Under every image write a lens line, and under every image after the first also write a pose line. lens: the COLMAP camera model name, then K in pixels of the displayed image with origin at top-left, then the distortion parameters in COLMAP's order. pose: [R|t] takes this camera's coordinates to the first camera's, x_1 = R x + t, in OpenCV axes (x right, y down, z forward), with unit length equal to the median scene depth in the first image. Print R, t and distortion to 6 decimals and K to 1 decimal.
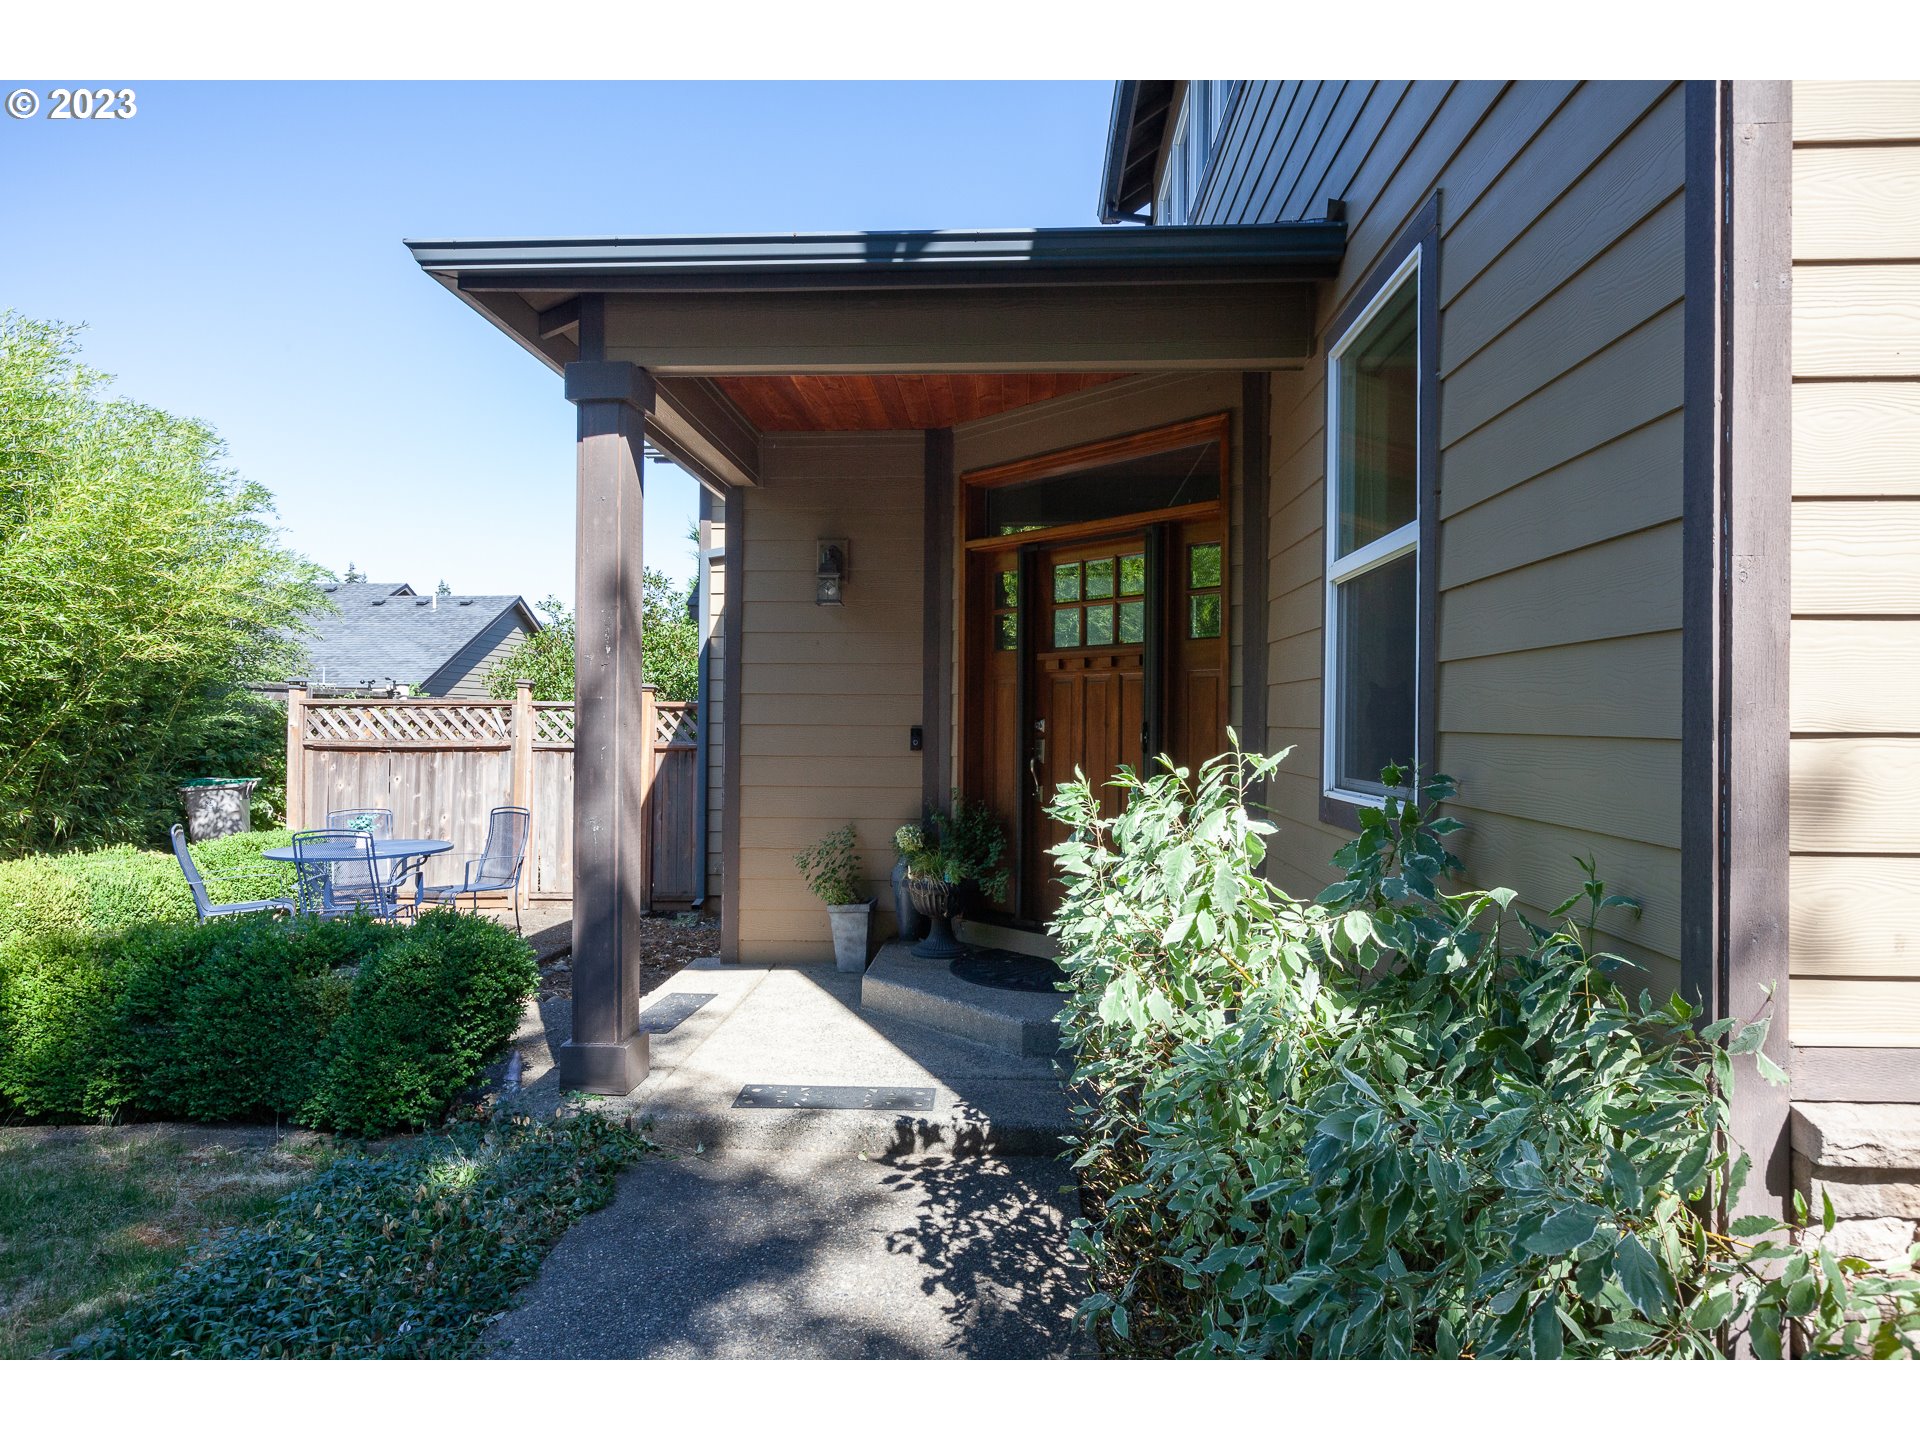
lens RADIAL K [[1119.1, 0, 954.4], [0, 1119.1, 715.5], [0, 0, 1]] dist [-0.002268, -0.000316]
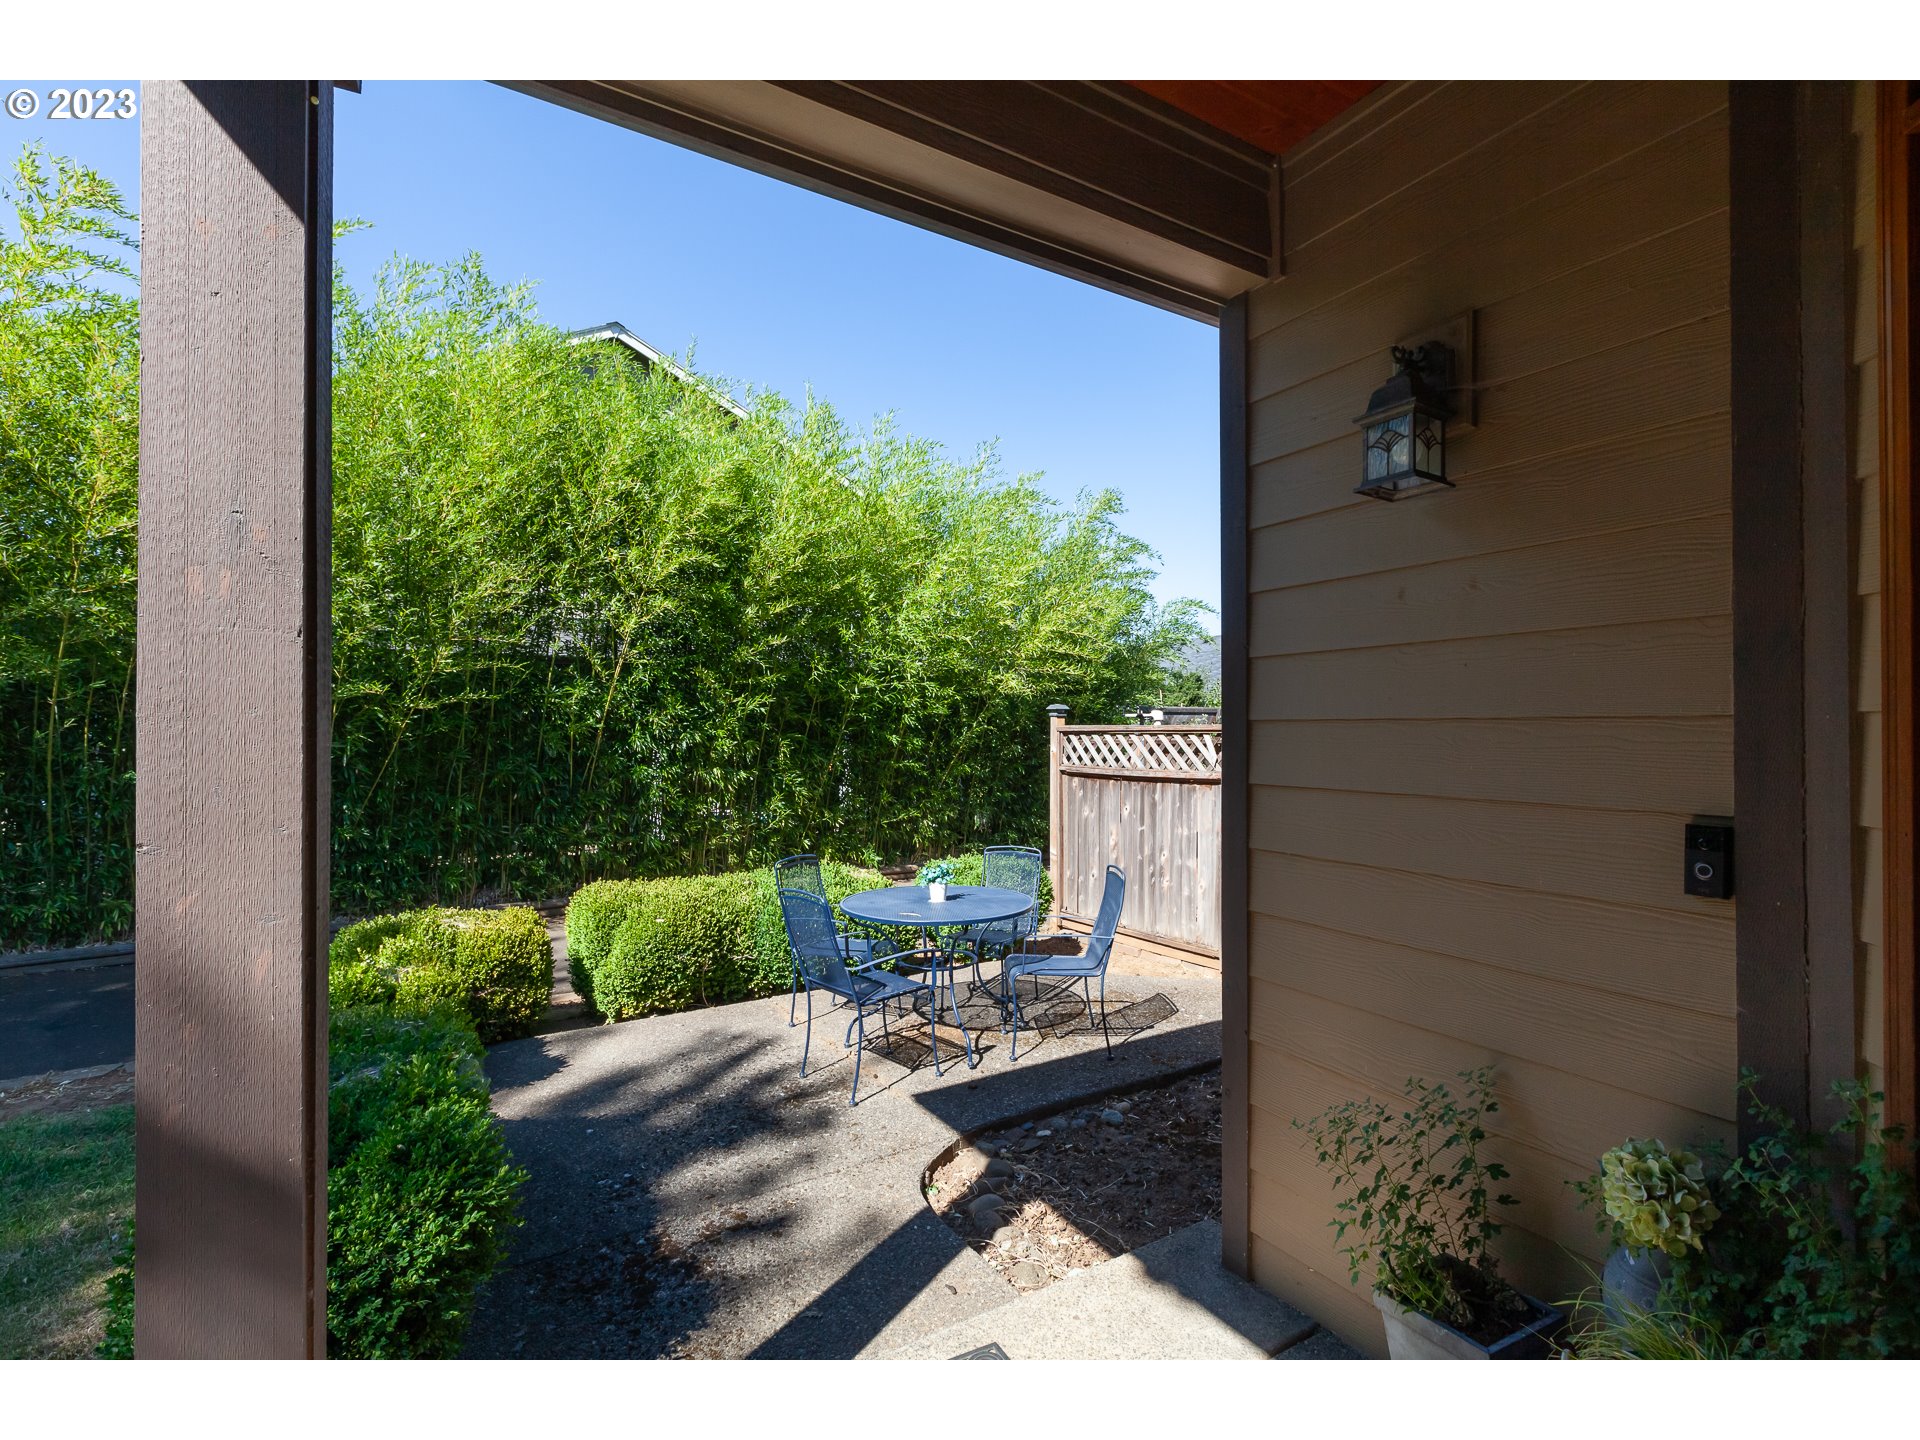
lens RADIAL K [[860.8, 0, 951.4], [0, 860.8, 714.3], [0, 0, 1]] dist [-0.003551, -0.000431]
pose [[0.555239, -0.017632, -0.831504, 0.032118], [0.001600, 0.999796, -0.020132, -0.009647], [0.831689, 0.009848, 0.555154, 0.466994]]
